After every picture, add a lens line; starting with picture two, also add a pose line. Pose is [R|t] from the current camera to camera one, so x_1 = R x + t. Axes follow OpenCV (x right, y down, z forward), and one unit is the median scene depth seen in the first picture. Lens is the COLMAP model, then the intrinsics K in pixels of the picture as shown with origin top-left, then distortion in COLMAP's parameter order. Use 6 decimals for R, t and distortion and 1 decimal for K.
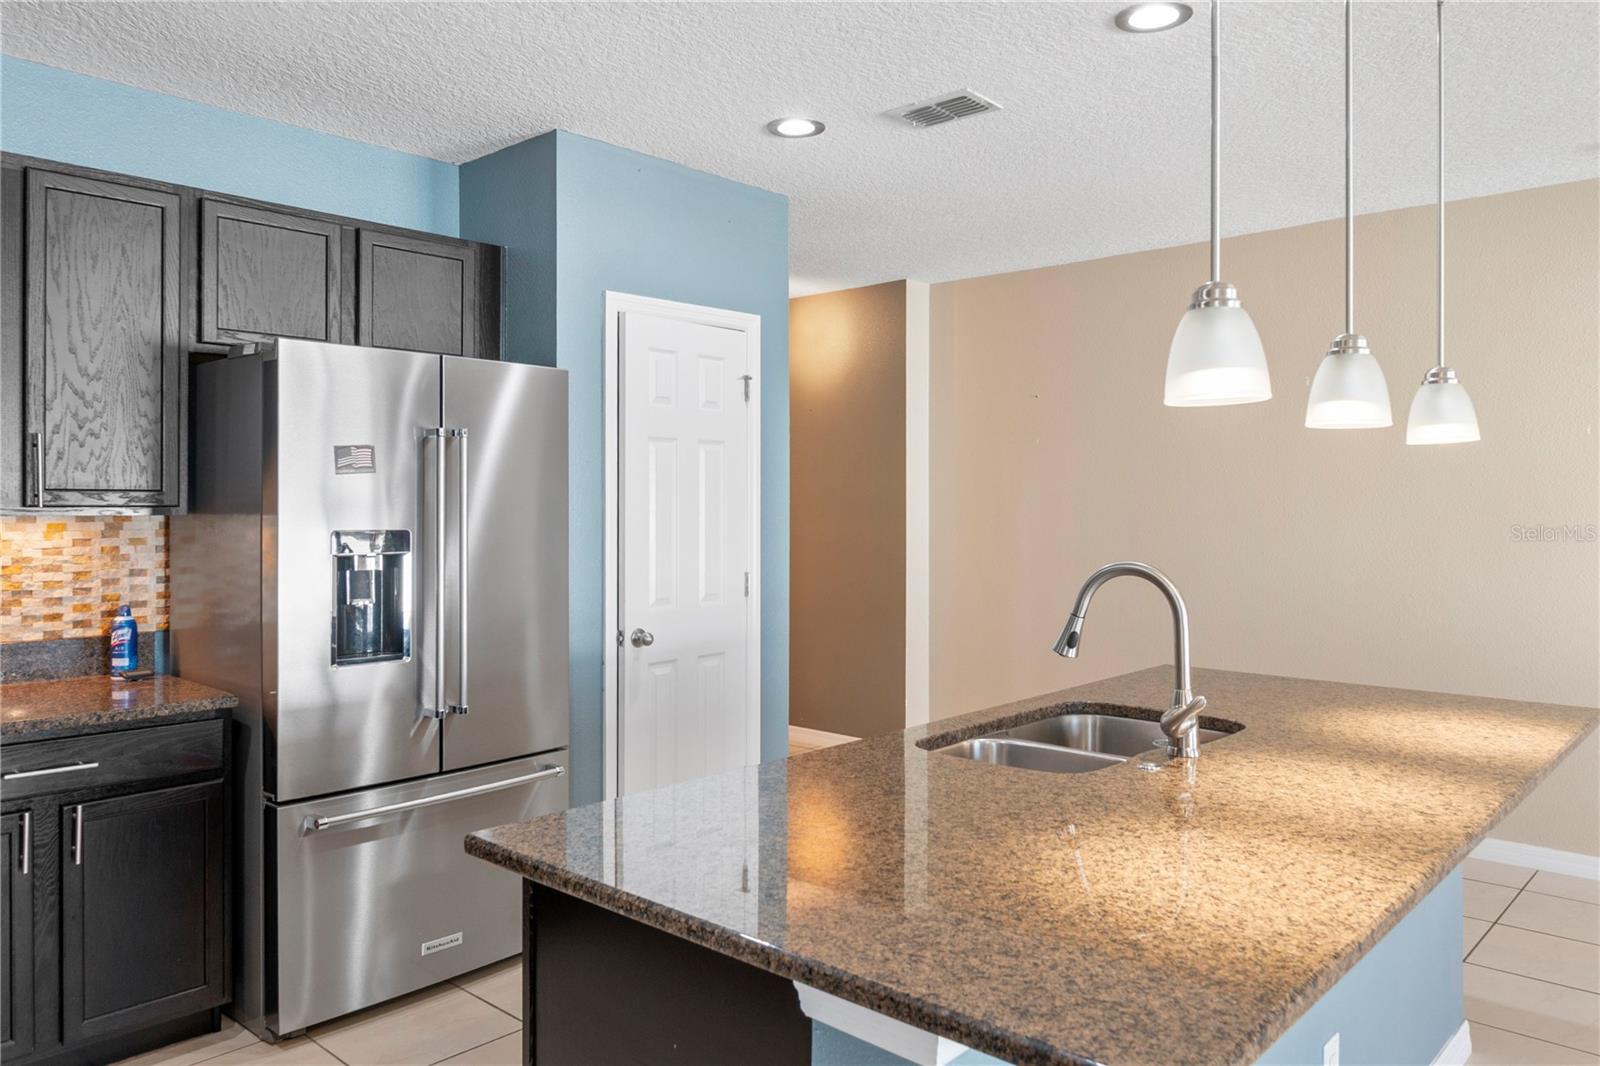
lens RADIAL K [[1140.8, 0, 803.9], [0, 1140.8, 525.5], [0, 0, 1]] dist [-0.002760, 0.001371]
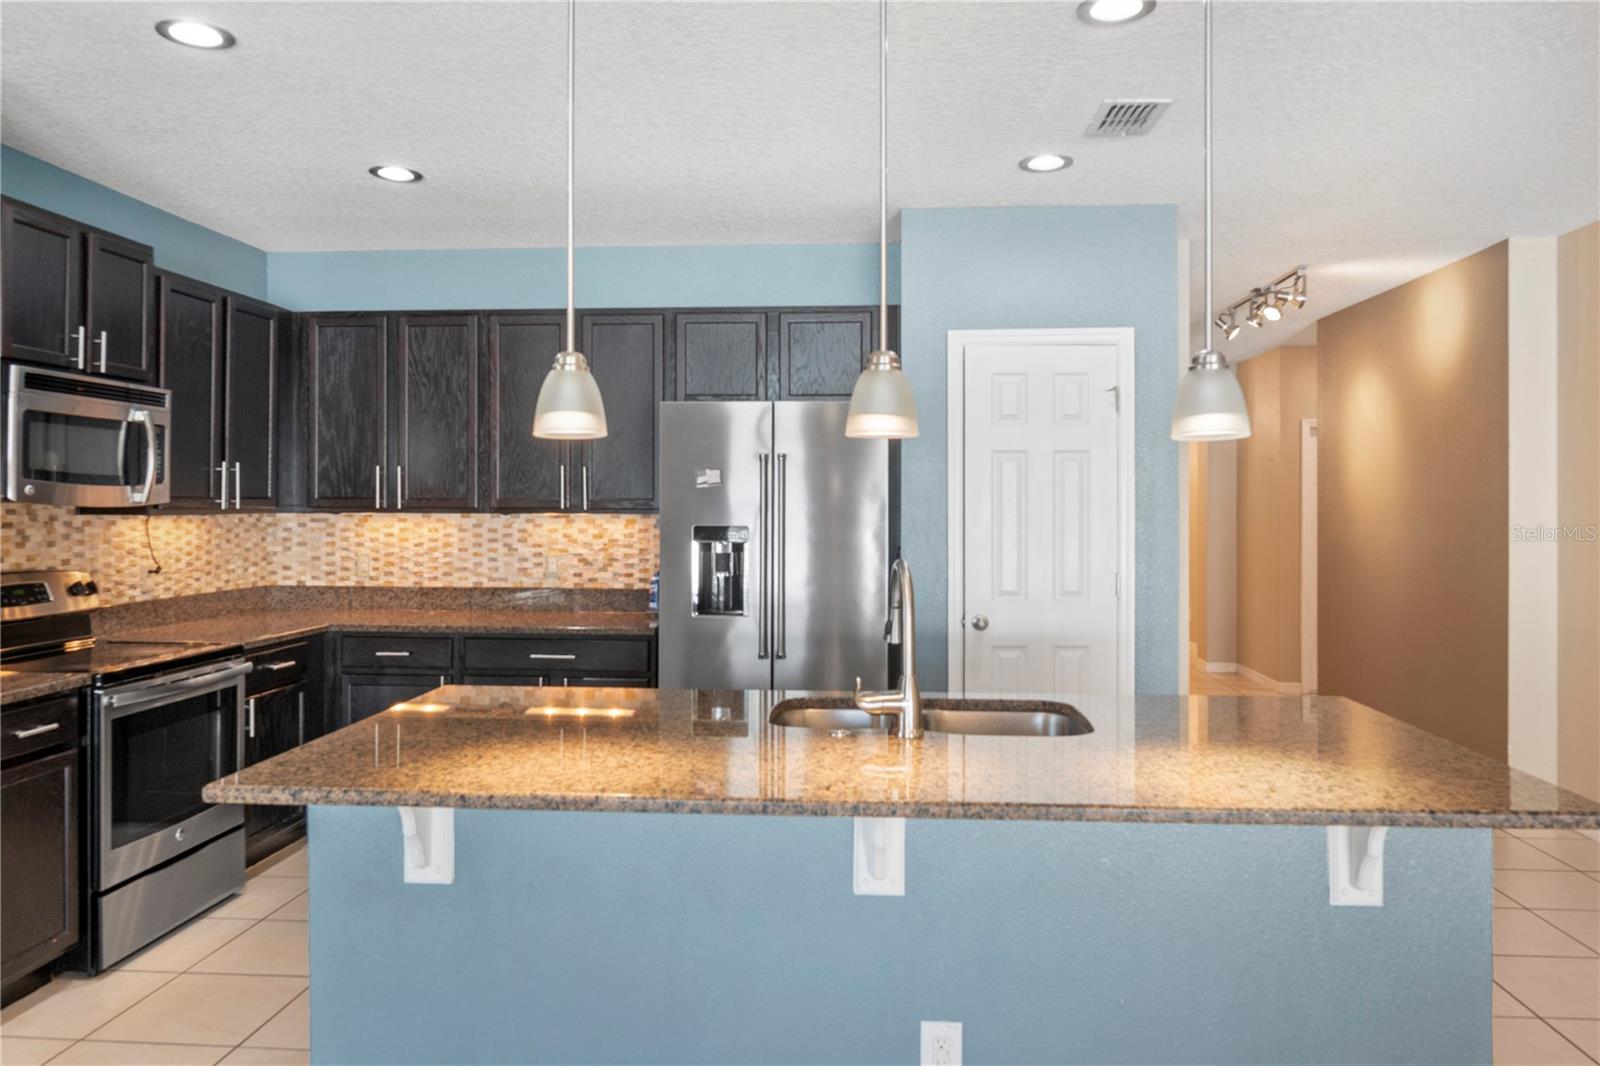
lens RADIAL K [[1140.8, 0, 807.5], [0, 1140.8, 523.2], [0, 0, 1]] dist [-0.002760, 0.001371]
pose [[0.614567, 0.011294, -0.788783, 0.819357], [-0.017567, 0.999845, 0.000629, -0.001475], [0.788669, 0.013470, 0.614671, 0.176533]]
